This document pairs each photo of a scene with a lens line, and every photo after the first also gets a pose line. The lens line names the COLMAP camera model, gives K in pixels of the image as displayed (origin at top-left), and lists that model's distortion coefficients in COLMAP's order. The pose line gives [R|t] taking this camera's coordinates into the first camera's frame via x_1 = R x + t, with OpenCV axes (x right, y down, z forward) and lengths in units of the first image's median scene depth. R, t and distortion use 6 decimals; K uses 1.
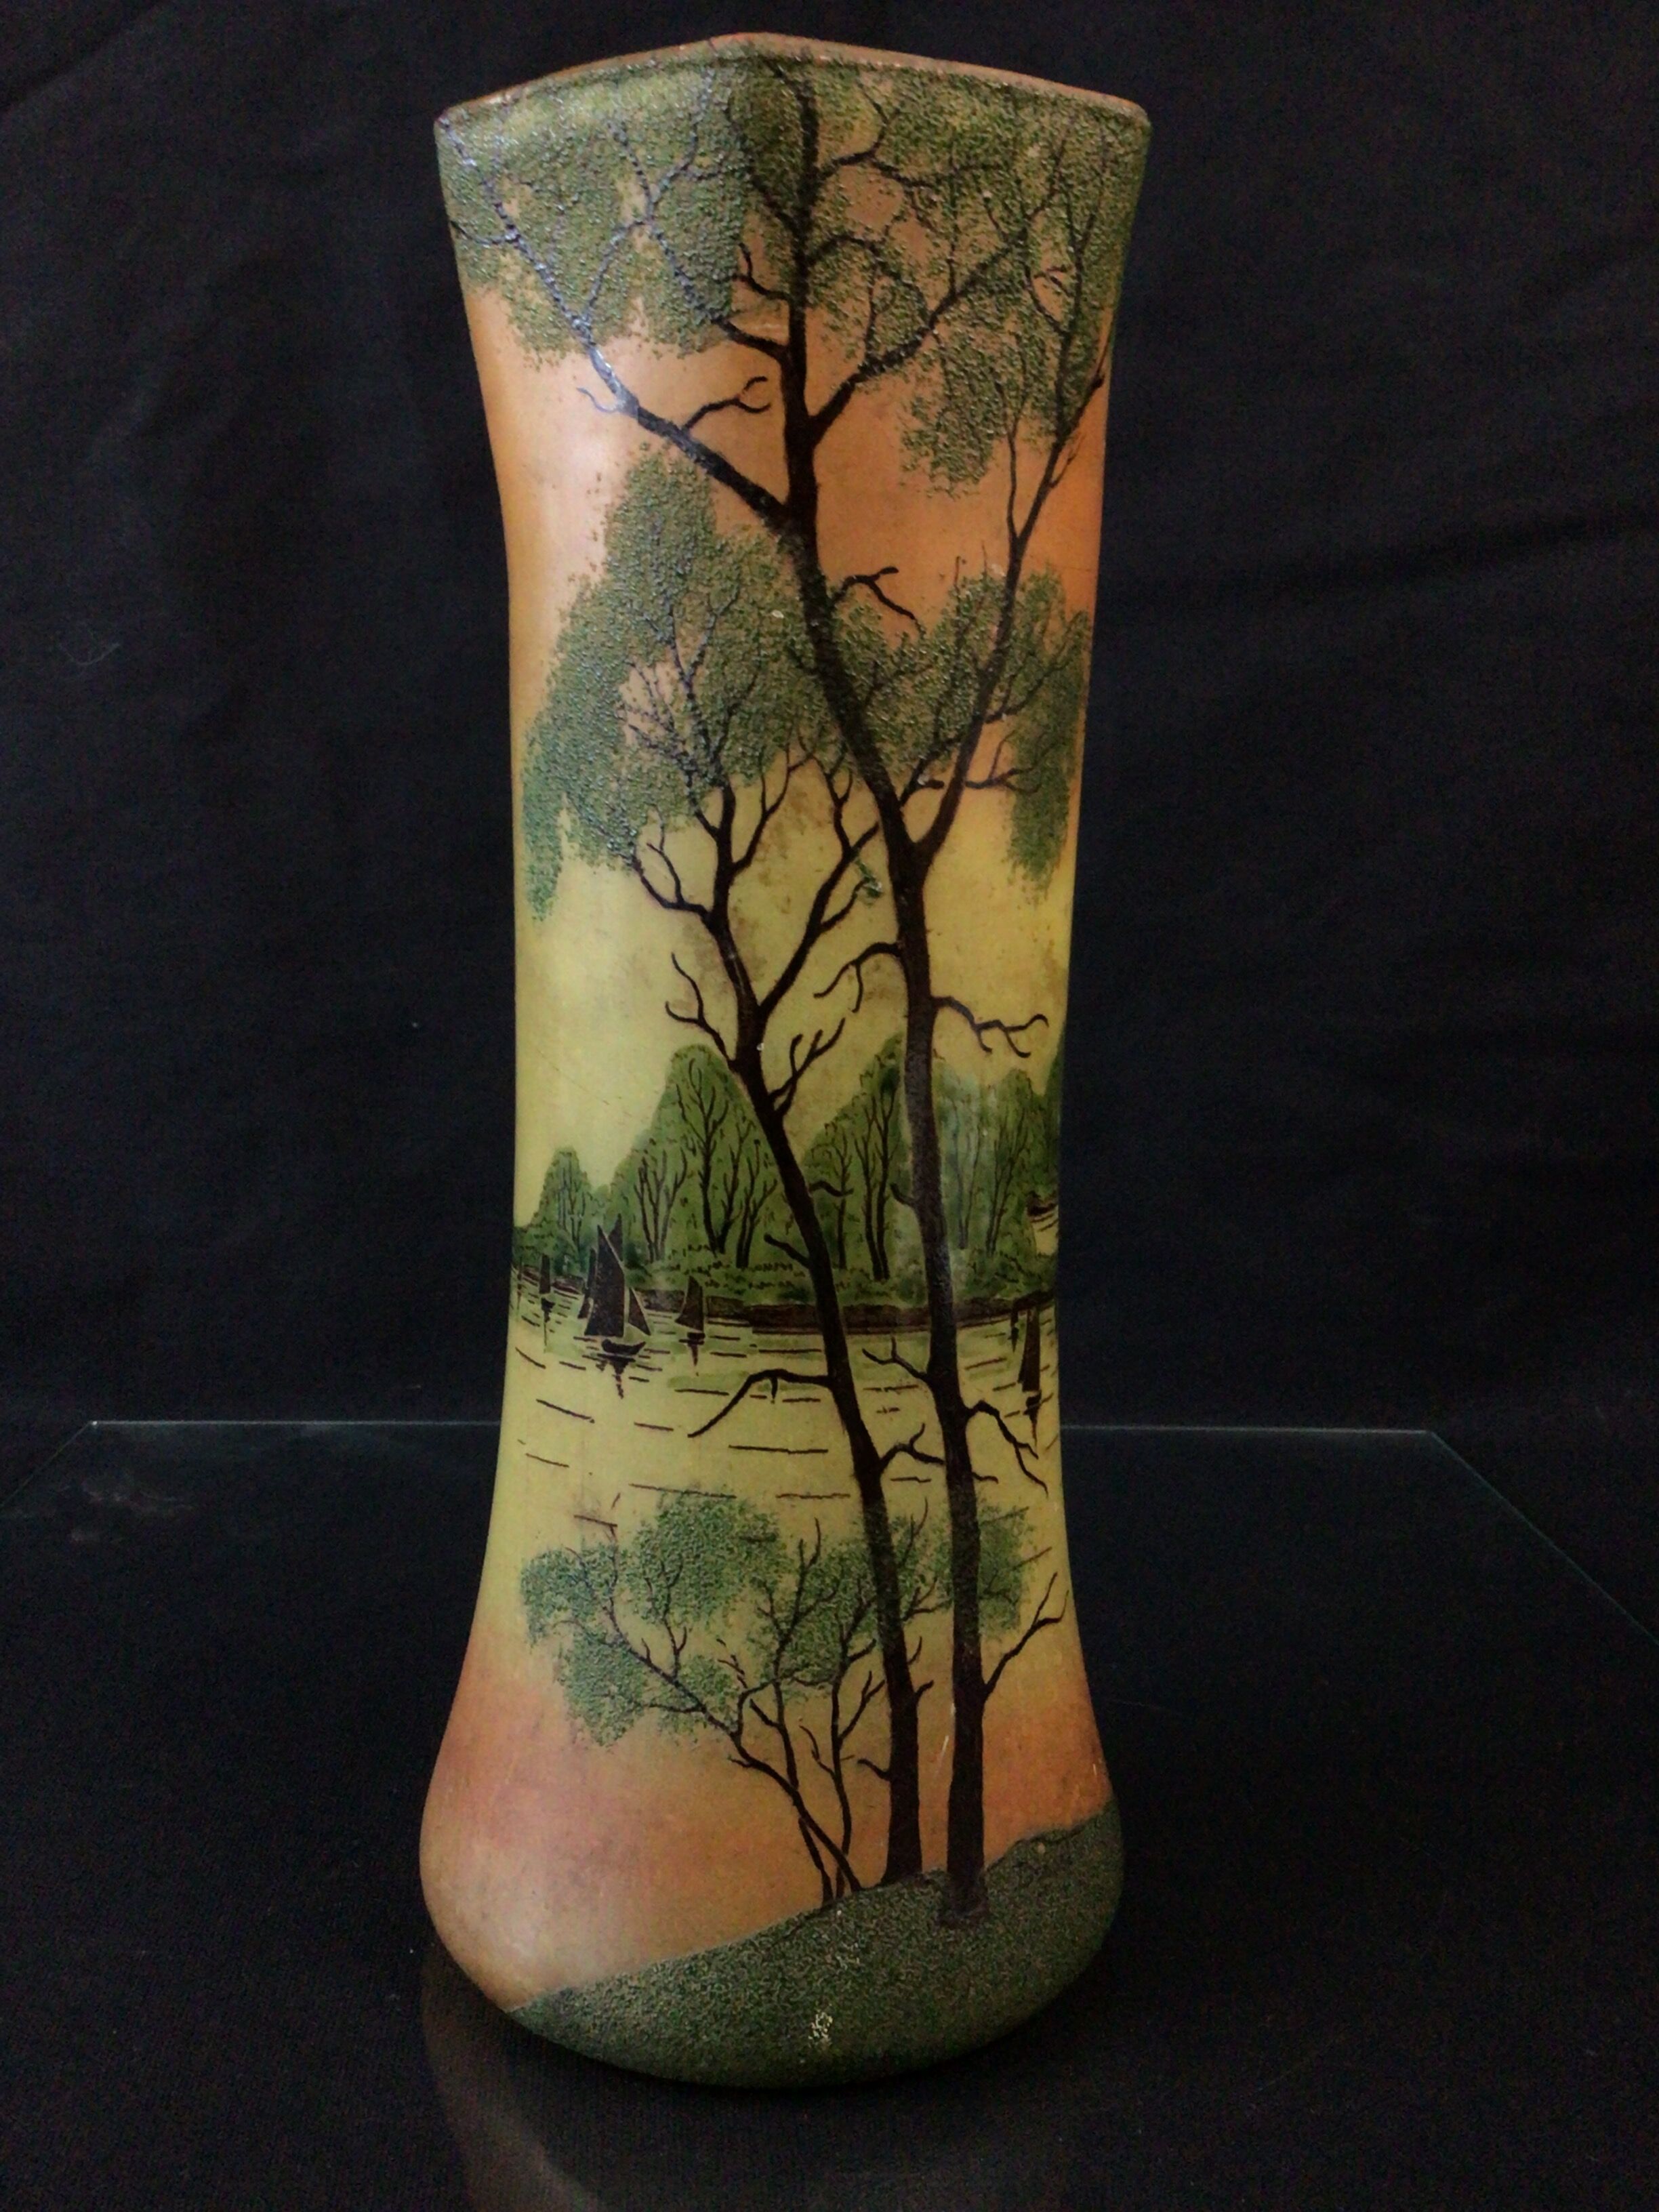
lens RADIAL K [[2038.0, 0, 837.2], [0, 2038.0, 1111.4], [0, 0, 1]] dist [0.141253, -0.376265]
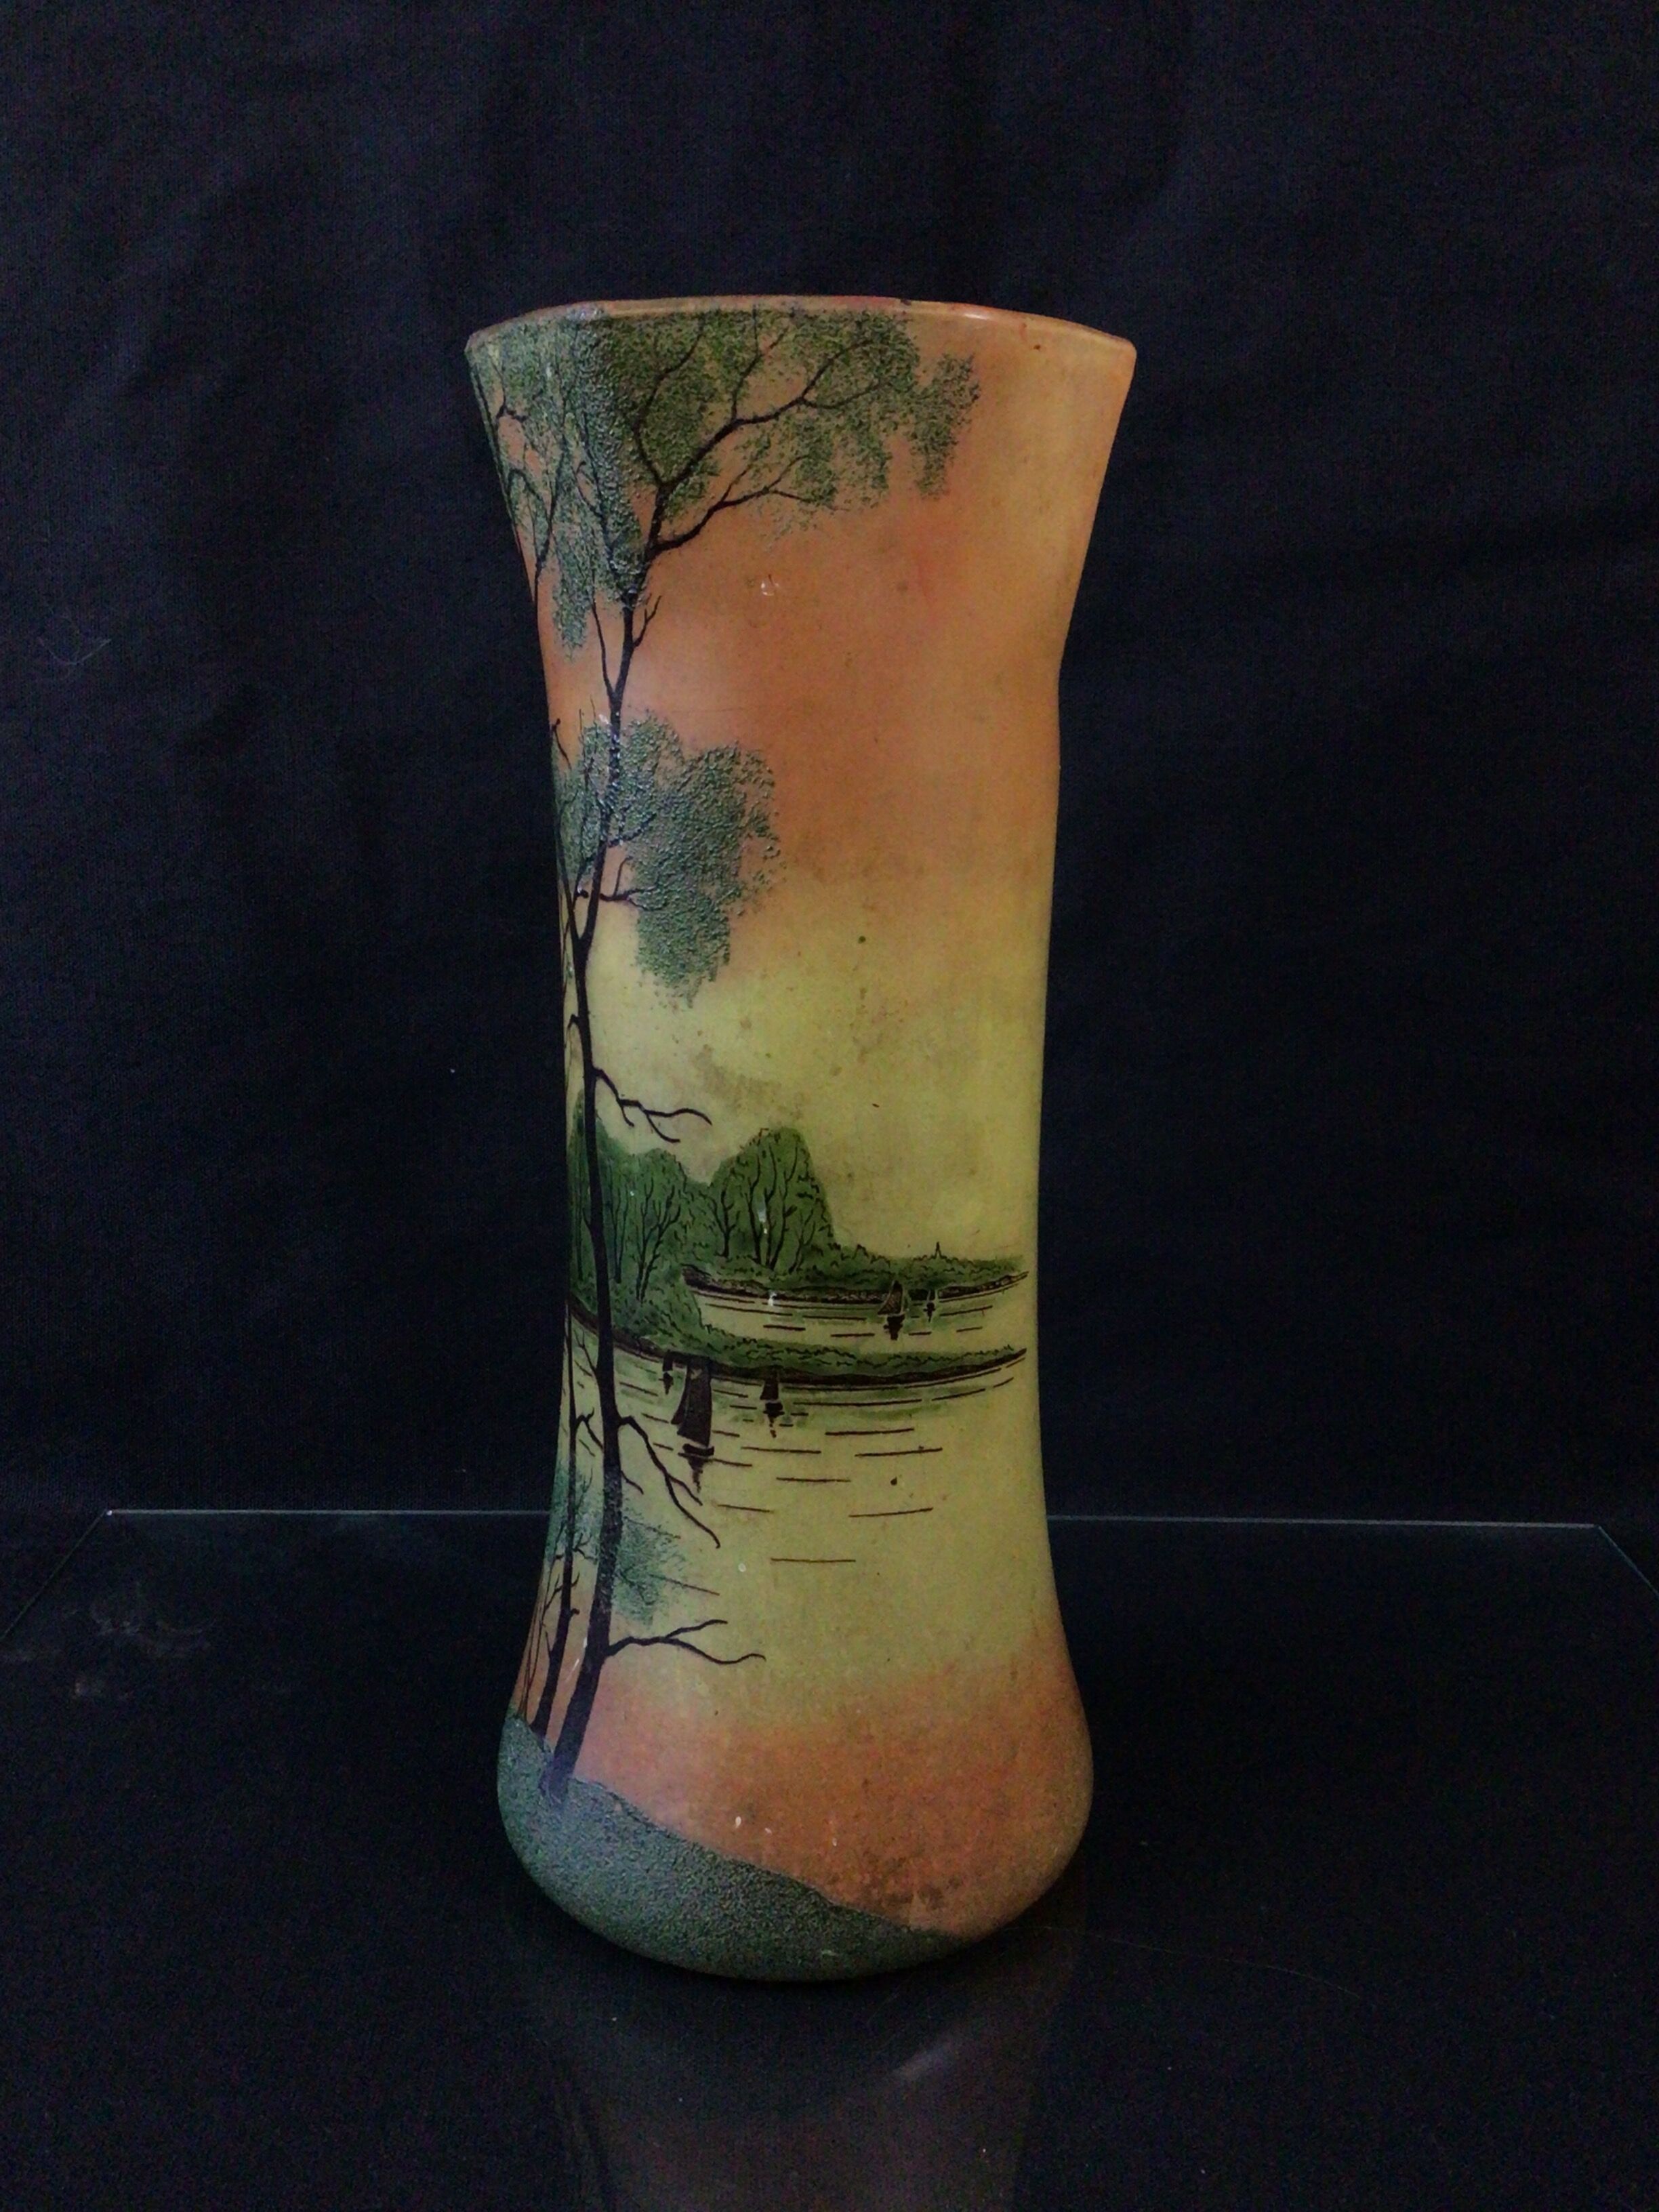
lens RADIAL K [[2034.1, 0, 829.5], [0, 2034.1, 1106.0], [0, 0, 1]] dist [0.101152, -0.169912]
pose [[0.126354, 0.211371, -0.969204, 1.254558], [-0.156590, 0.969035, 0.190920, -0.289442], [0.979548, 0.127644, 0.155540, 0.963165]]
